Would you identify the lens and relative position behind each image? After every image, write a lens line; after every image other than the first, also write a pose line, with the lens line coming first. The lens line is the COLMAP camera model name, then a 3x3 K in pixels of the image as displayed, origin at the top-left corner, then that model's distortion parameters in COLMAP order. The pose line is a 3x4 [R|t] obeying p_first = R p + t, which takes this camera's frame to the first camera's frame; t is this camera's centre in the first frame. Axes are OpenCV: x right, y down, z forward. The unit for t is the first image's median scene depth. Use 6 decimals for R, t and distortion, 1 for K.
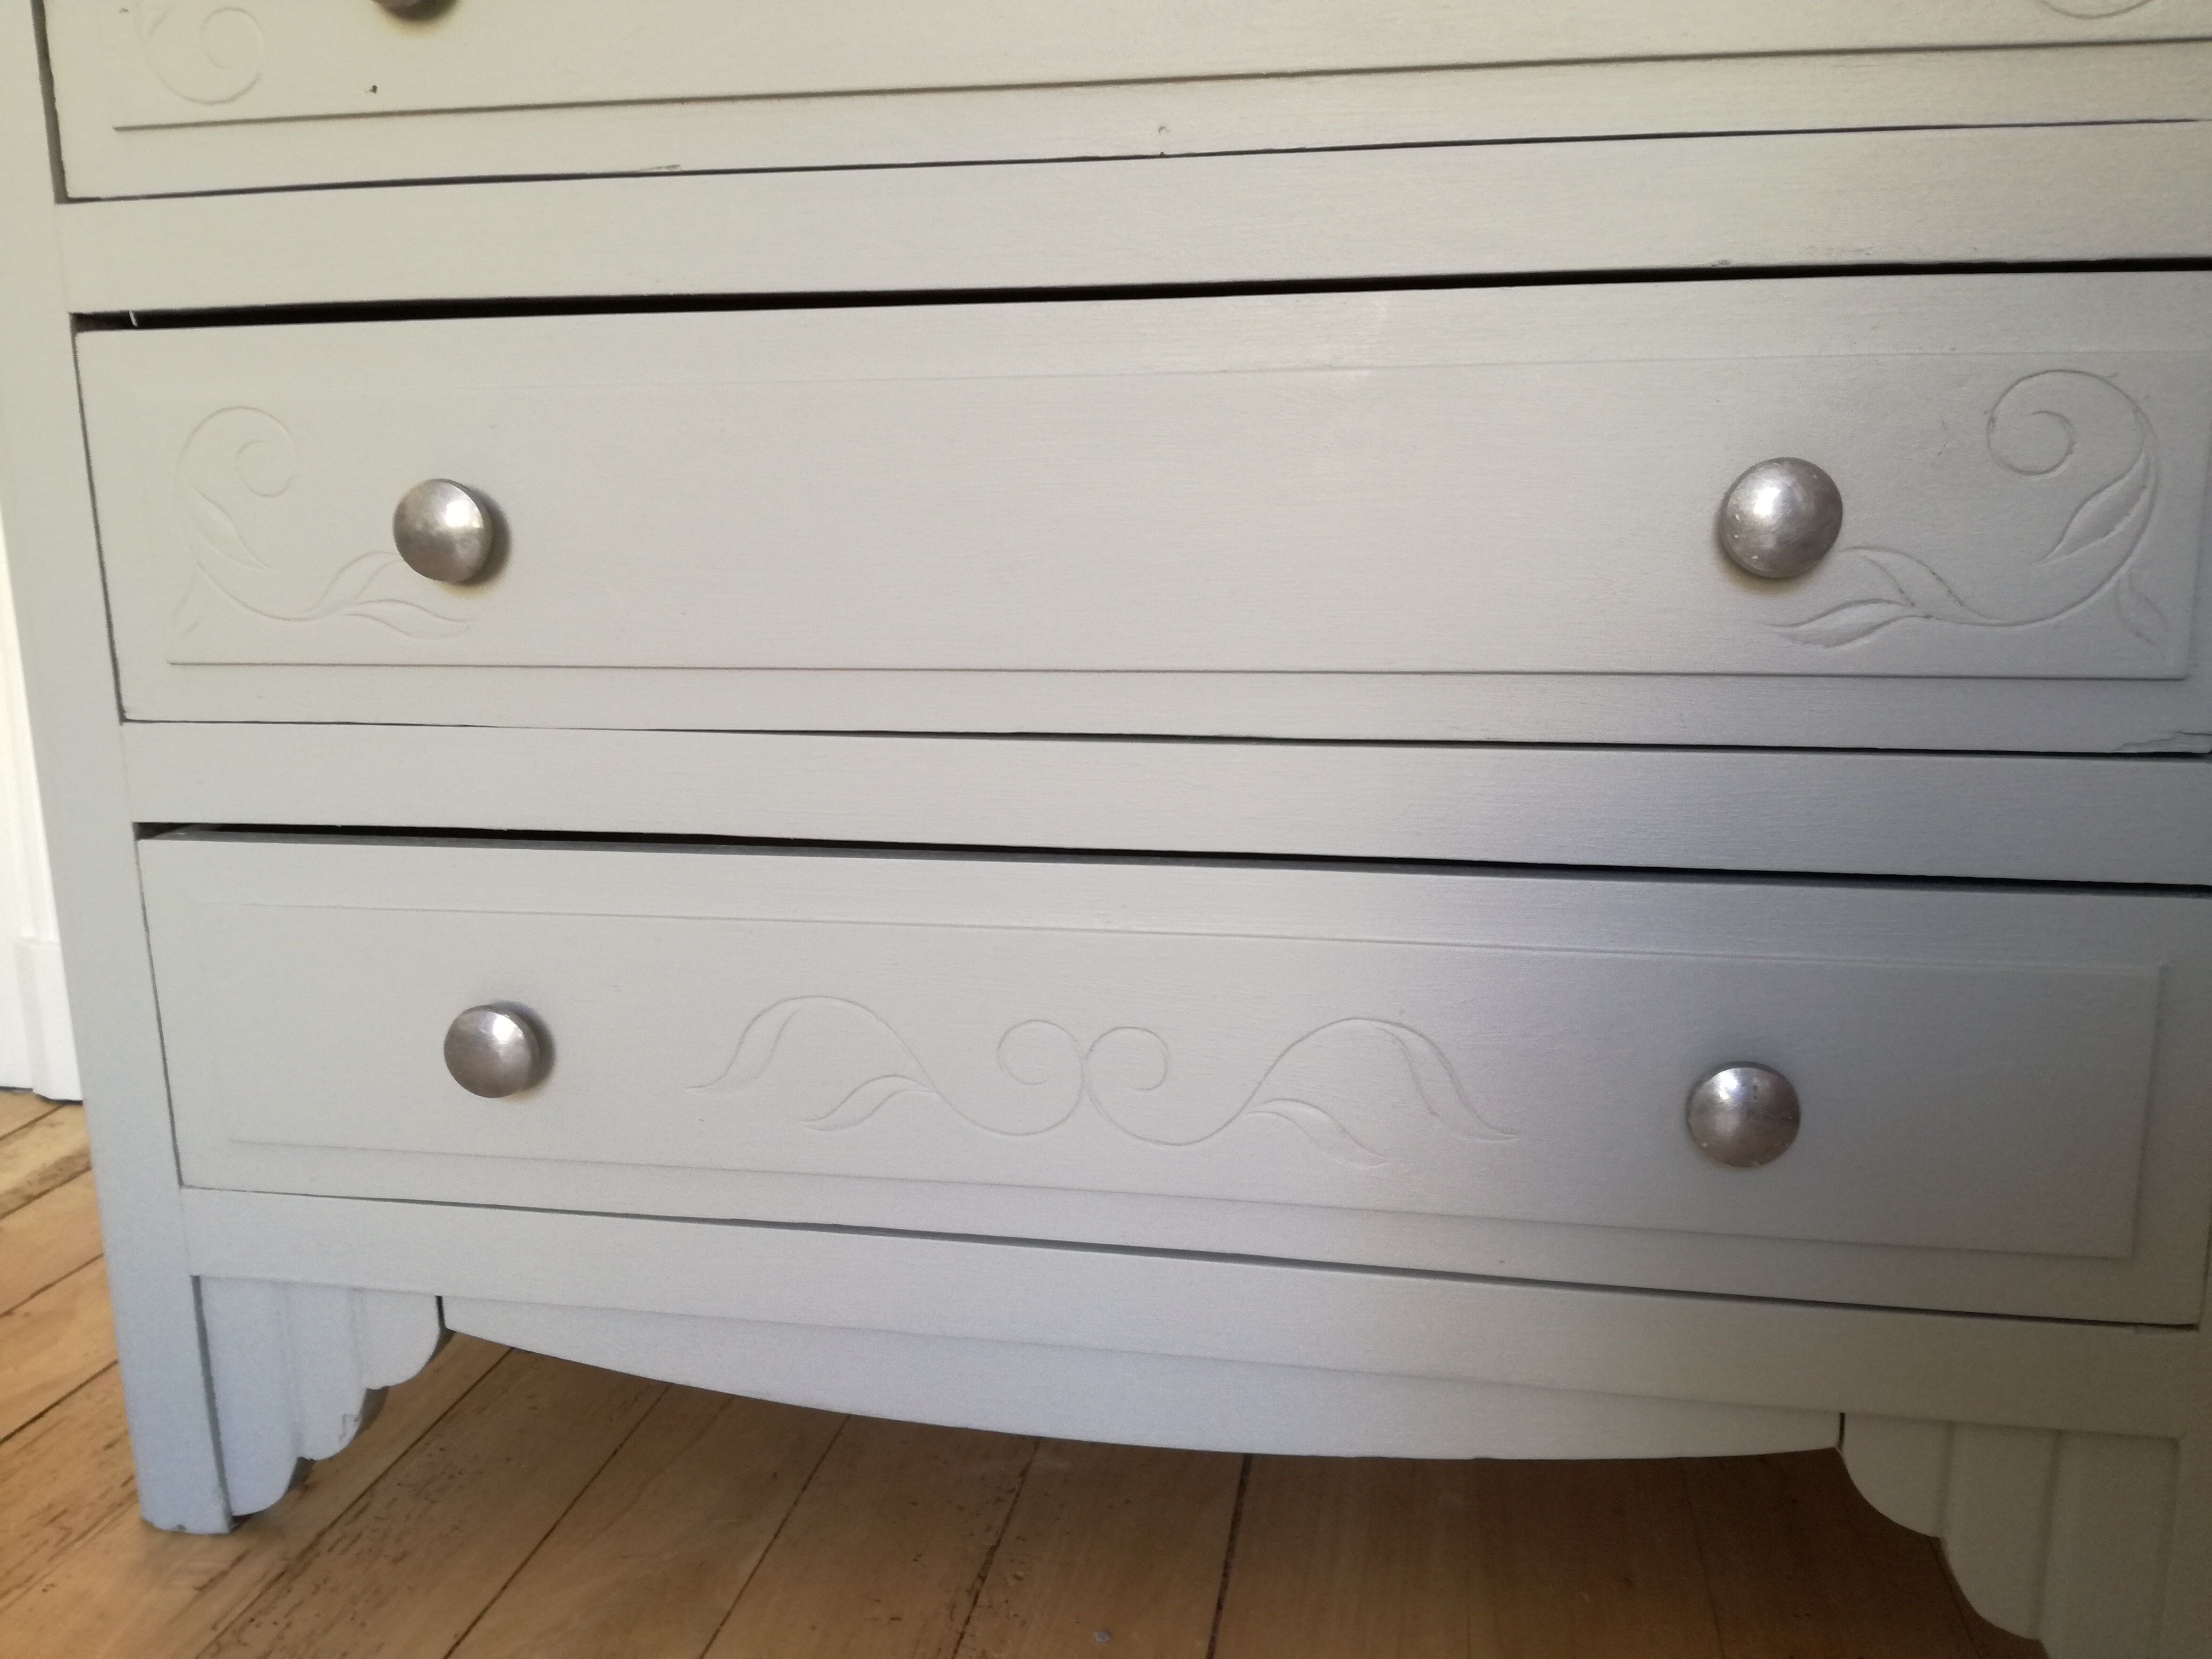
lens RADIAL K [[1789.8, 0, 1106.0], [0, 1789.8, 829.5], [0, 0, 1]] dist [0.049507, -0.112419]
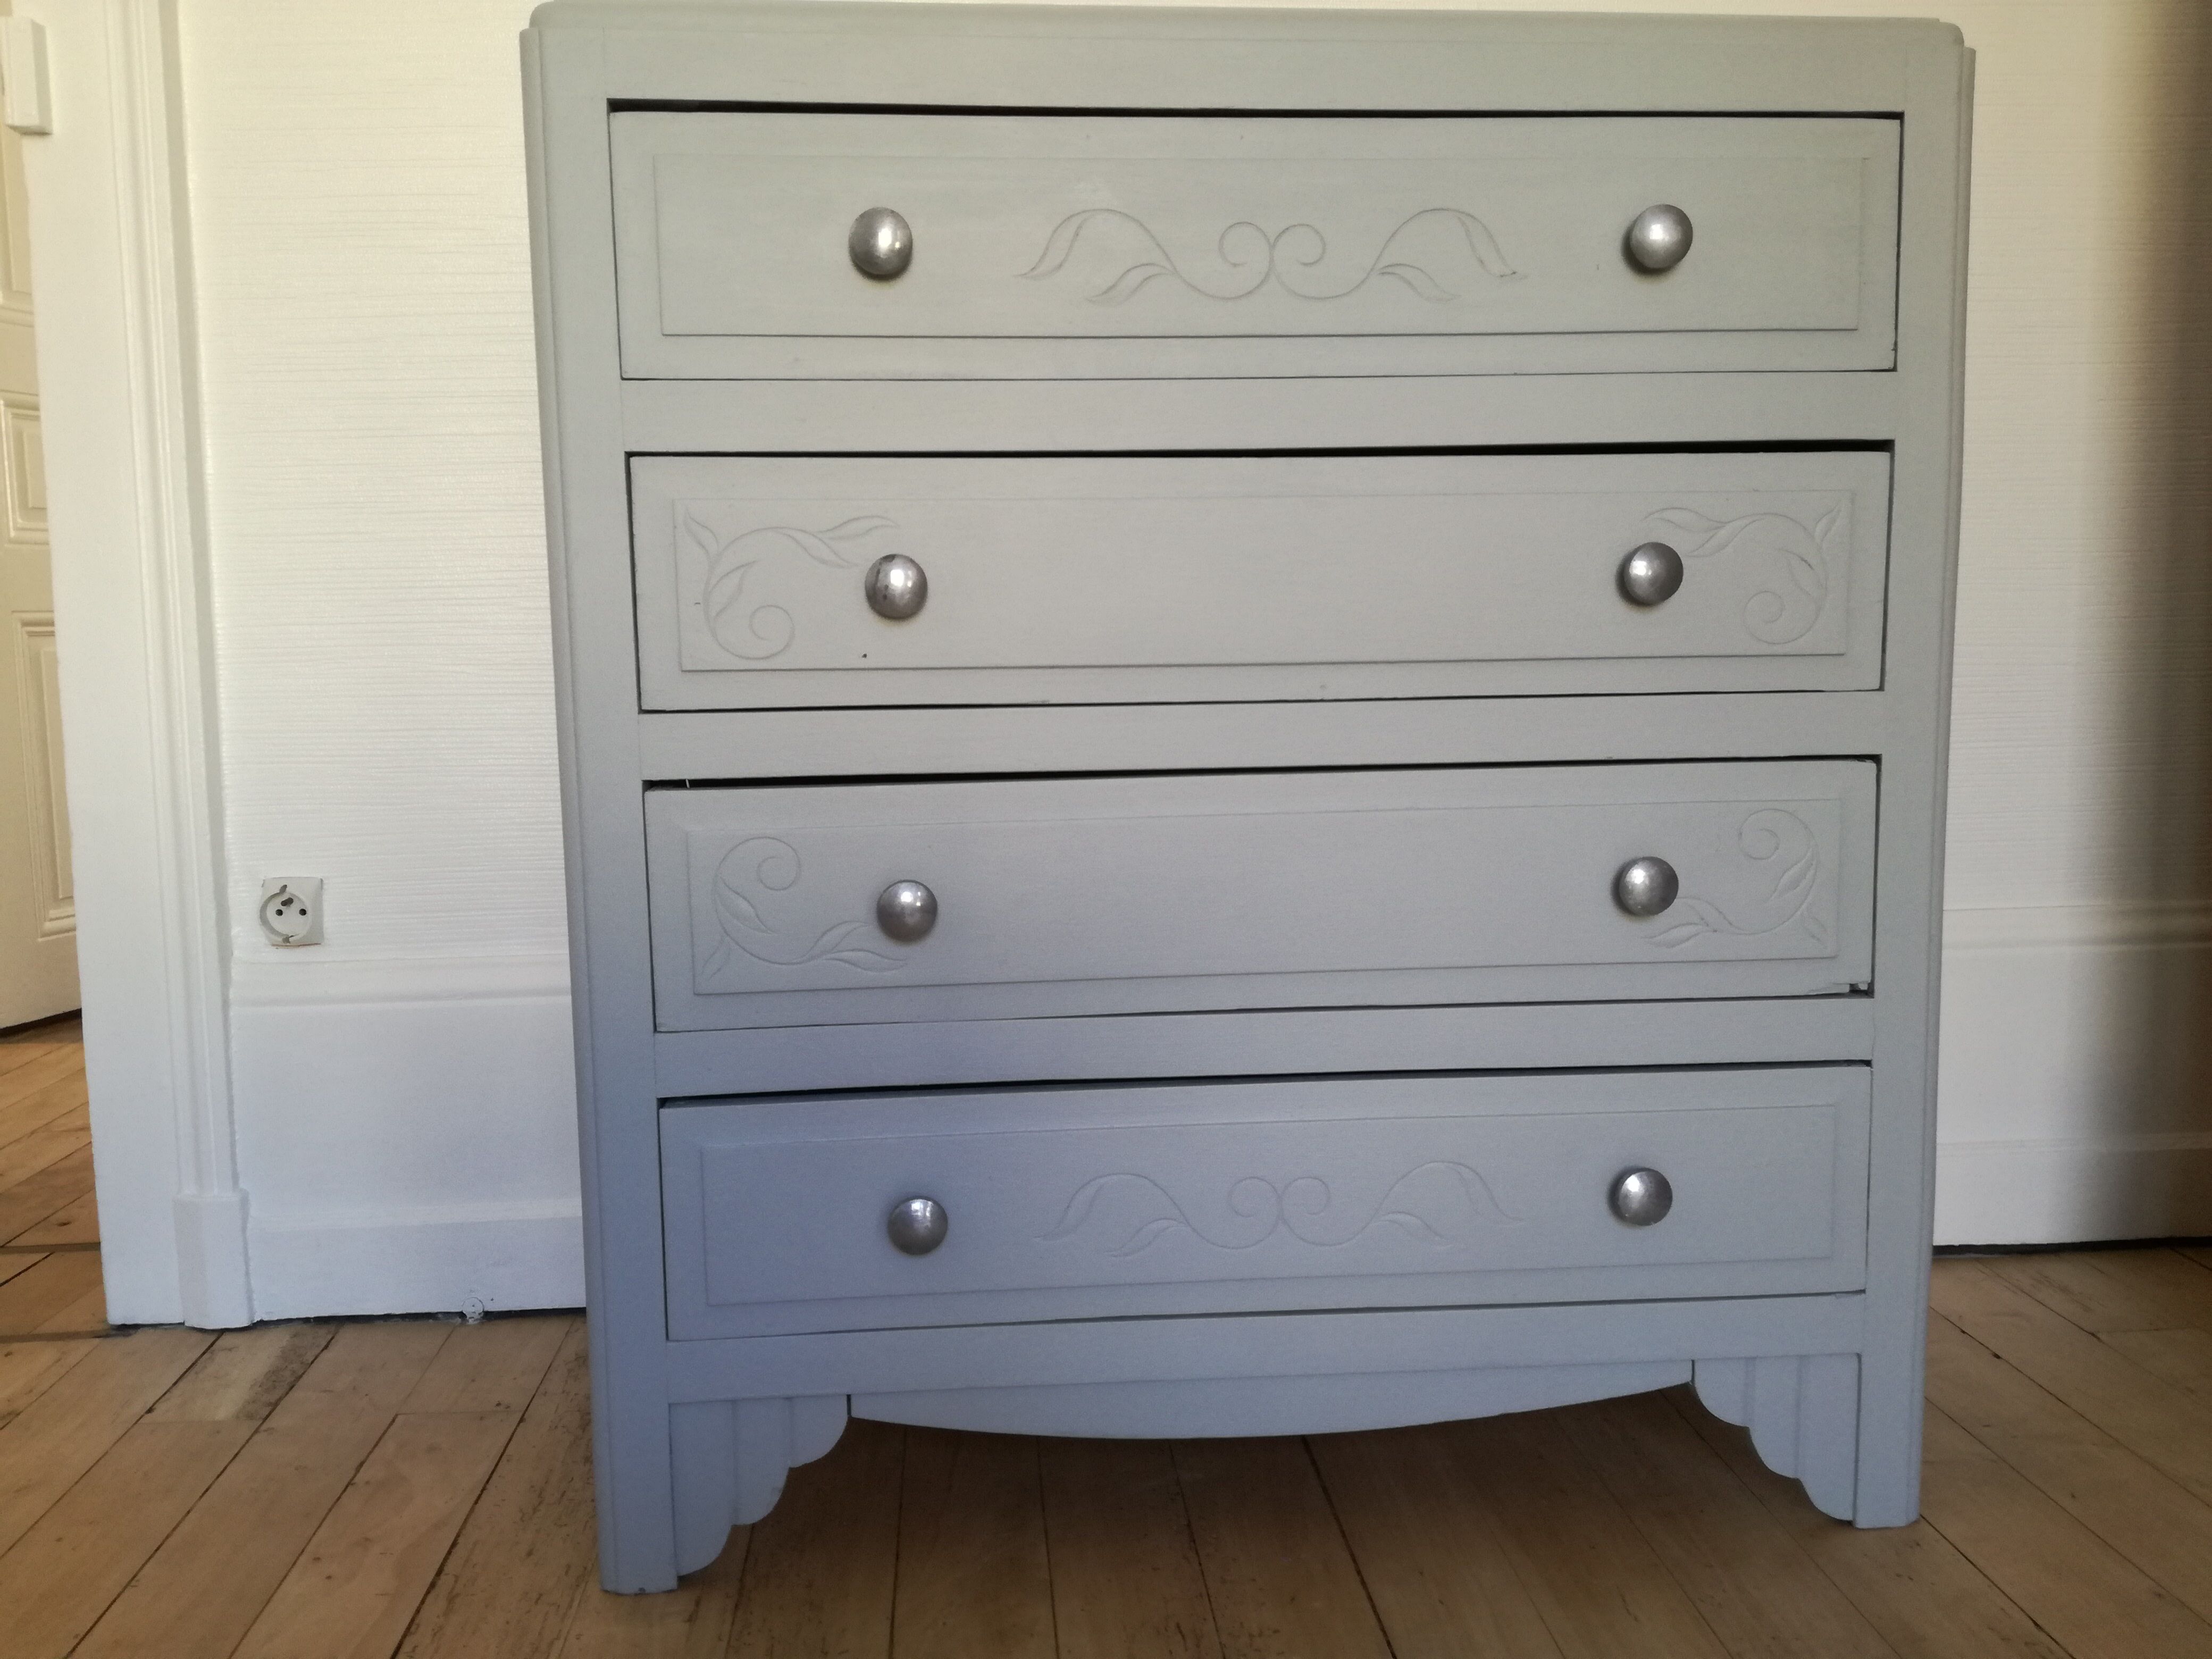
lens RADIAL K [[1777.4, 0, 1106.0], [0, 1777.4, 829.5], [0, 0, 1]] dist [0.048819, -0.092383]
pose [[0.967444, -0.033711, 0.250832, -0.582715], [0.056871, 0.994699, -0.085666, -0.085990], [-0.246614, 0.097142, 0.964233, -0.629539]]
